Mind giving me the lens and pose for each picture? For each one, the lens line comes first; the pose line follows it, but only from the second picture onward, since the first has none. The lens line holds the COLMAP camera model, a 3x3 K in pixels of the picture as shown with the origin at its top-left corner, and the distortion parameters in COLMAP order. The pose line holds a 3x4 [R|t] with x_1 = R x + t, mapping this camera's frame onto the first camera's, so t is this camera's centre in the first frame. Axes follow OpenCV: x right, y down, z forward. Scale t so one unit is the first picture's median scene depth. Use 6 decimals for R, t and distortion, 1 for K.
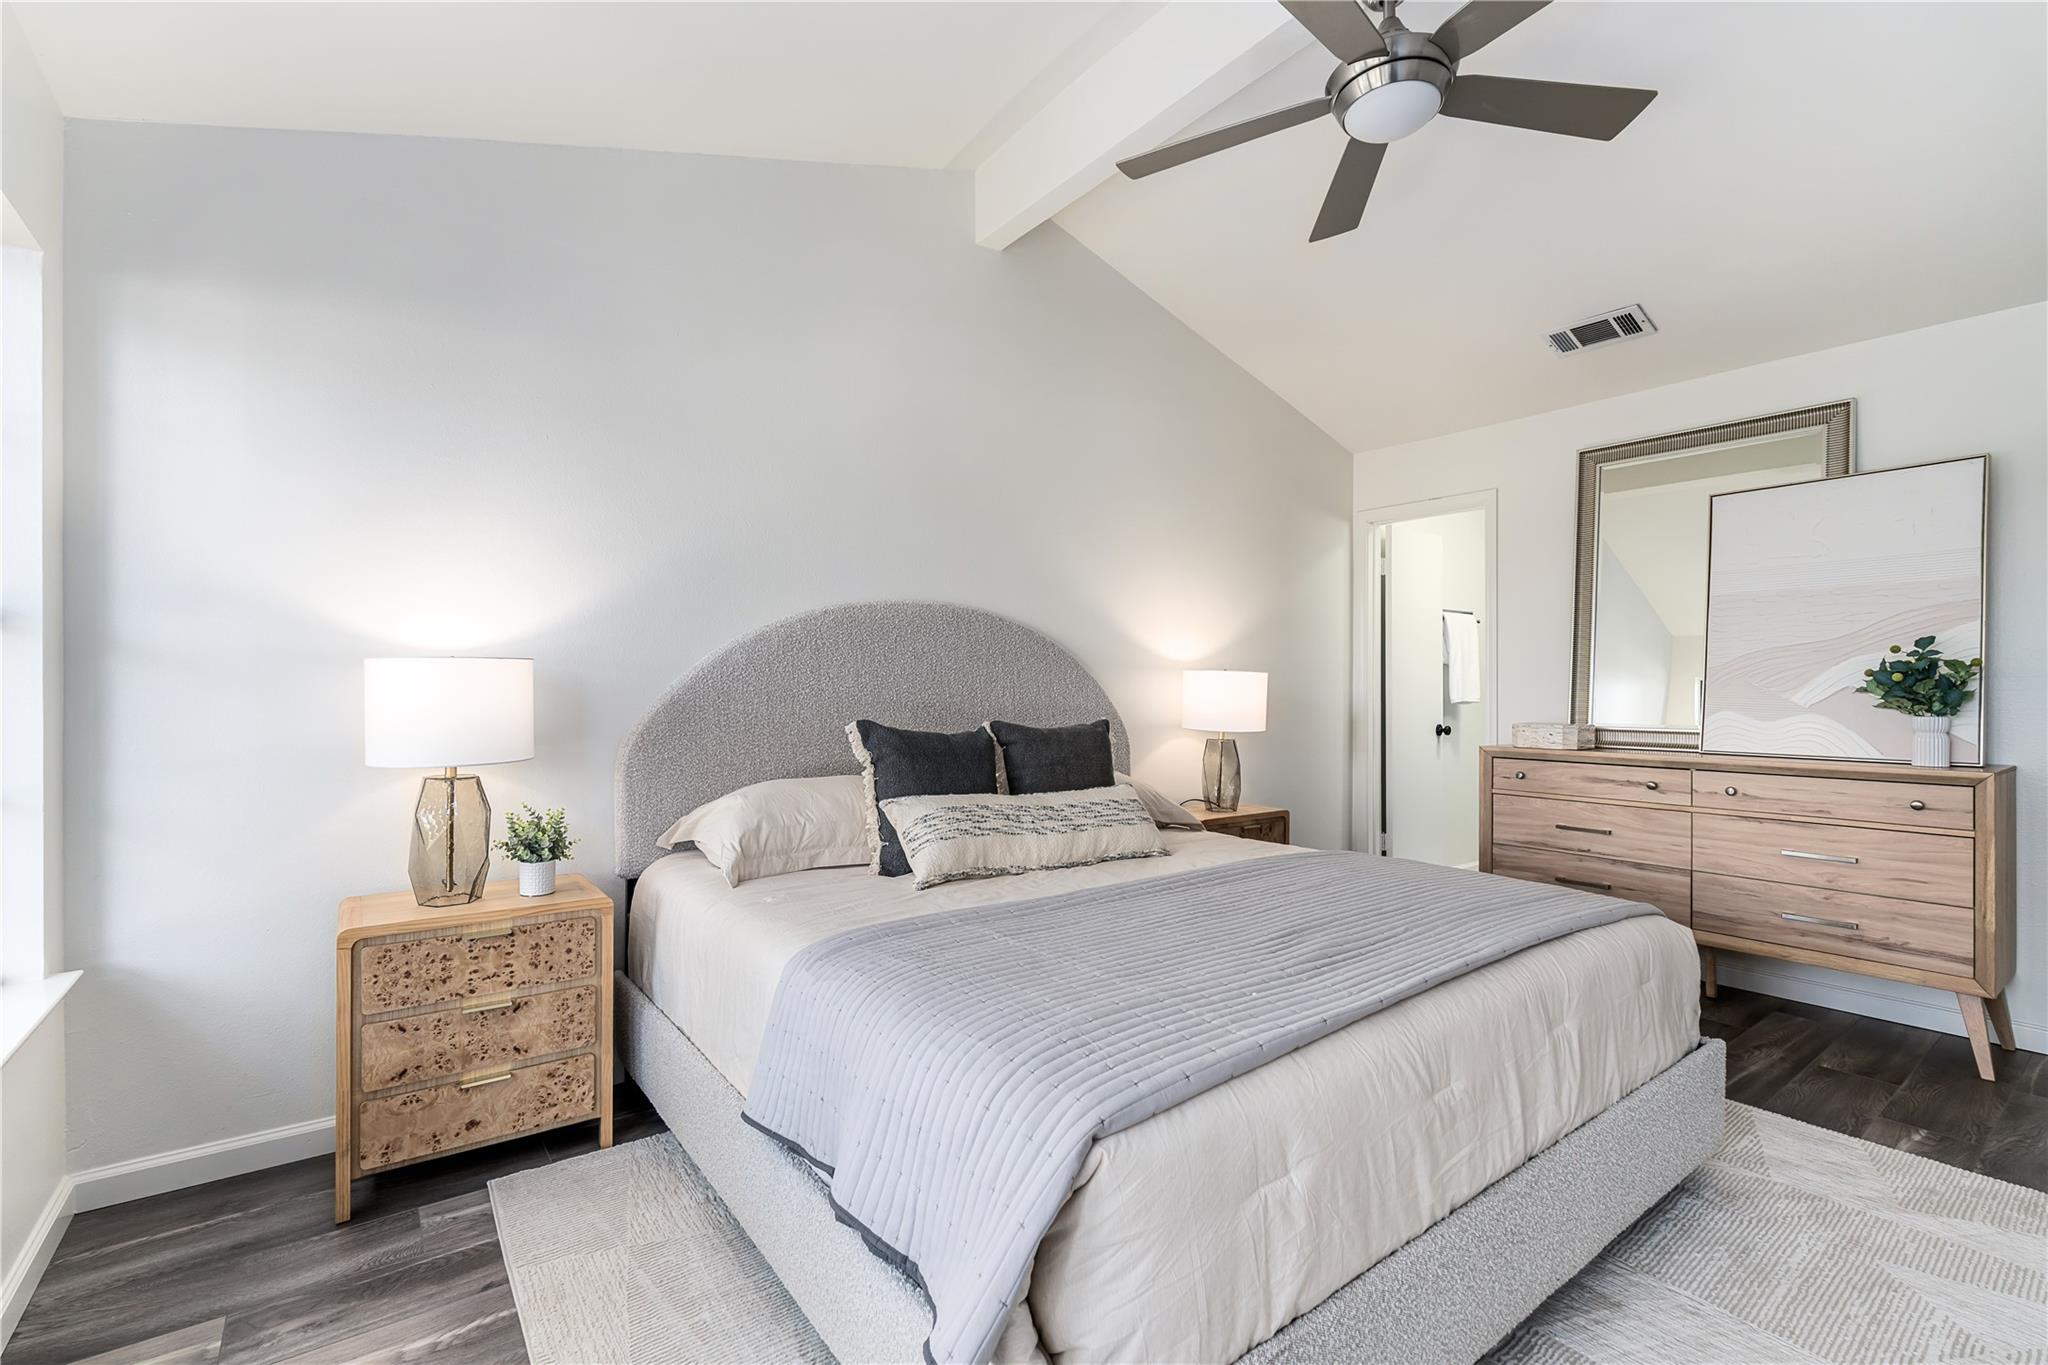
lens RADIAL K [[925.4, 0, 1026.9], [0, 925.4, 686.4], [0, 0, 1]] dist [-0.011296, 0.002453]
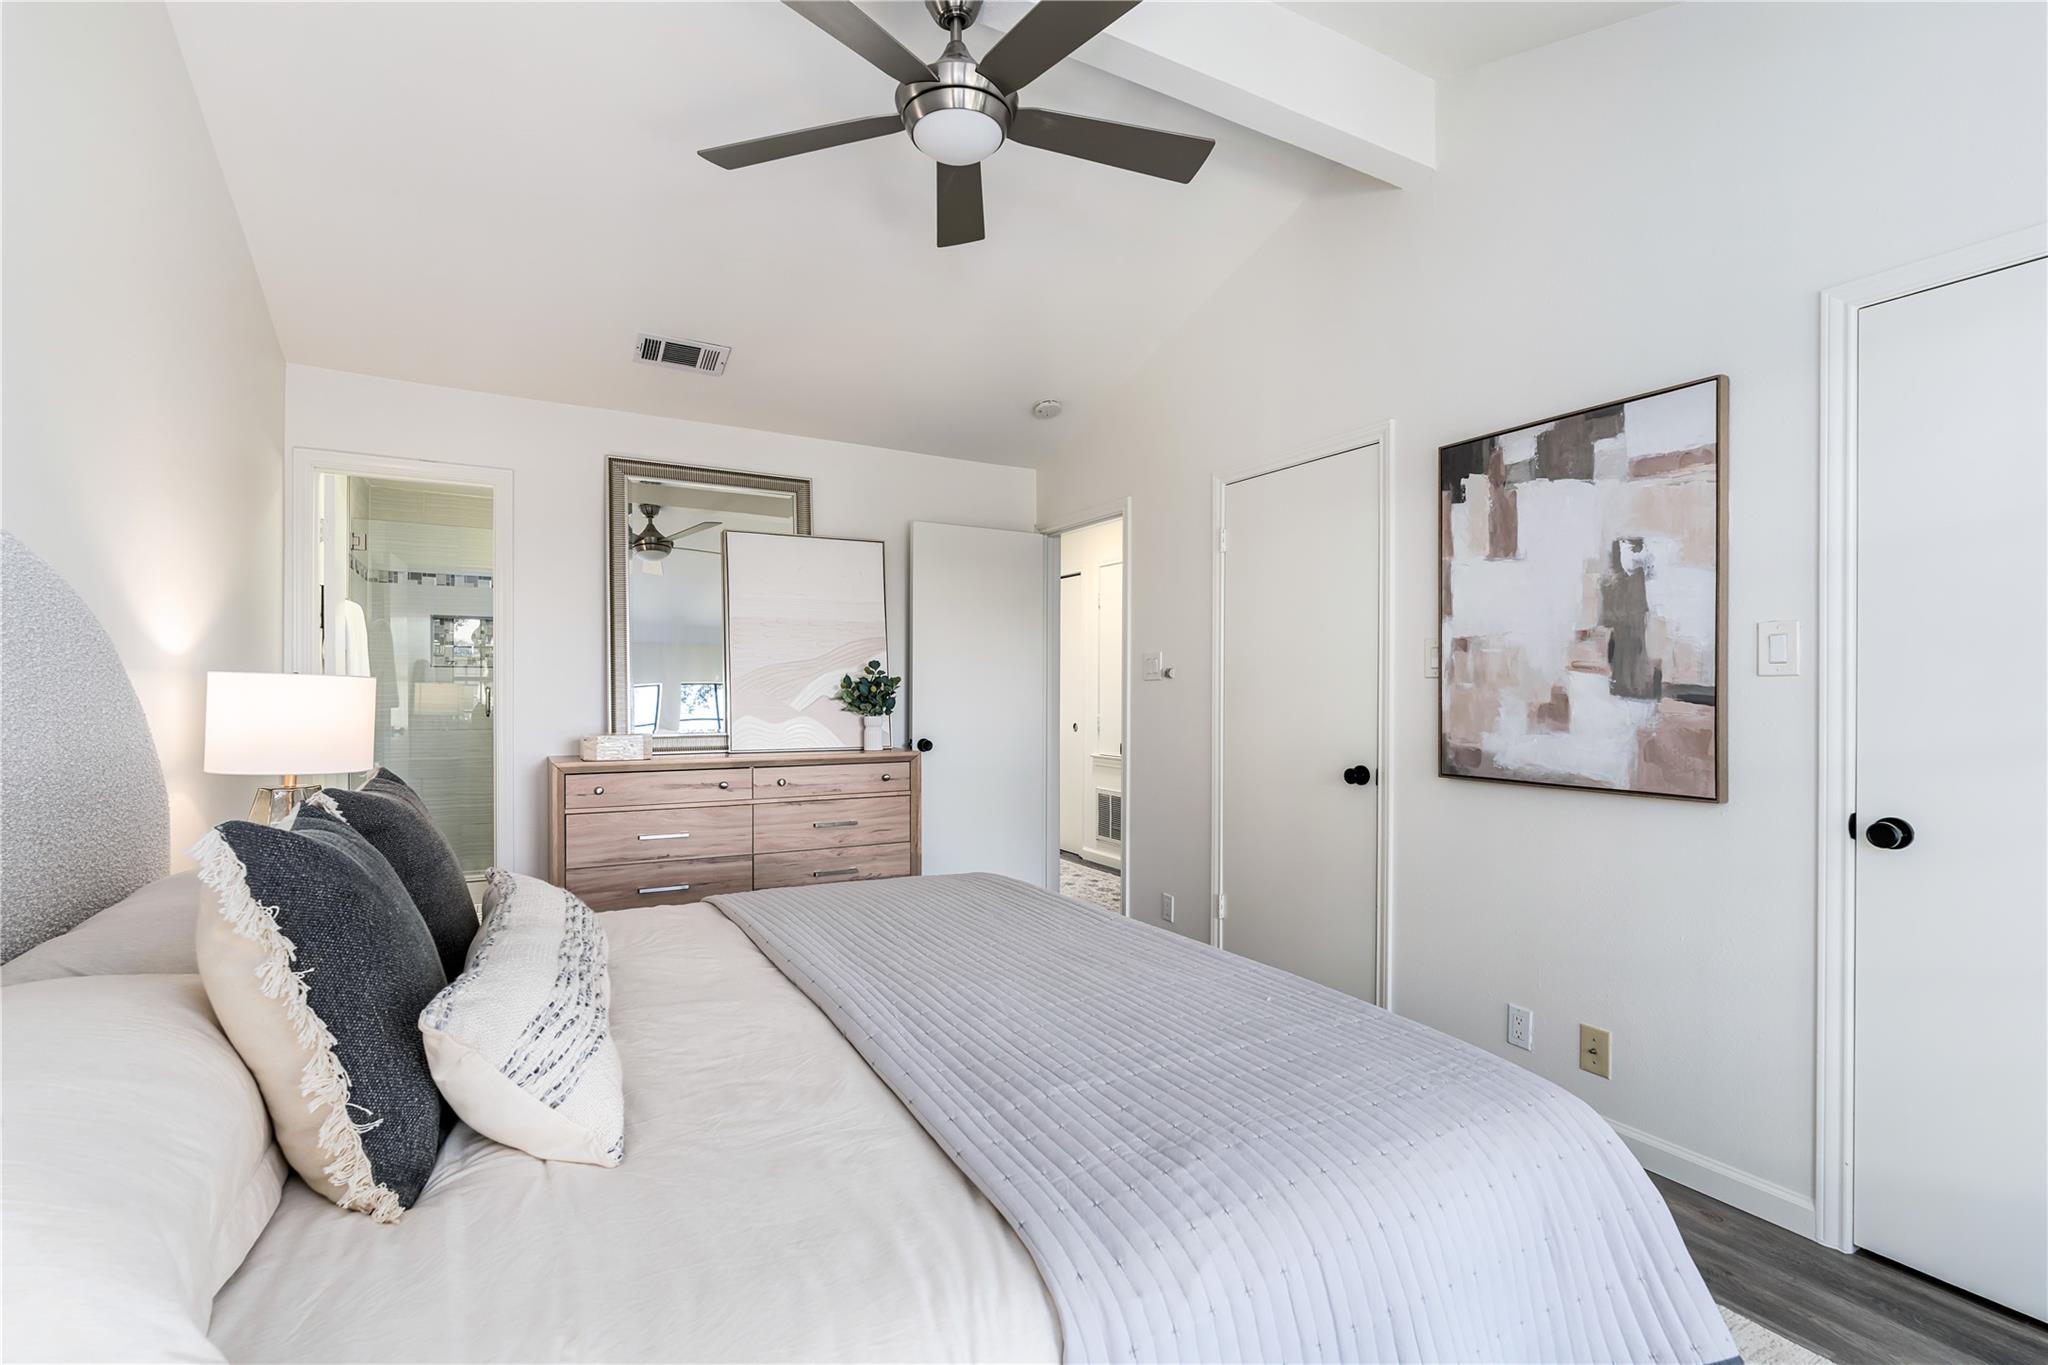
lens RADIAL K [[925.4, 0, 1026.2], [0, 925.4, 693.4], [0, 0, 1]] dist [-0.011296, 0.002453]
pose [[0.127952, -0.004998, 0.991768, -0.389958], [-0.003452, 0.999979, 0.005484, -0.010341], [-0.991774, -0.004125, 0.127932, 0.515586]]
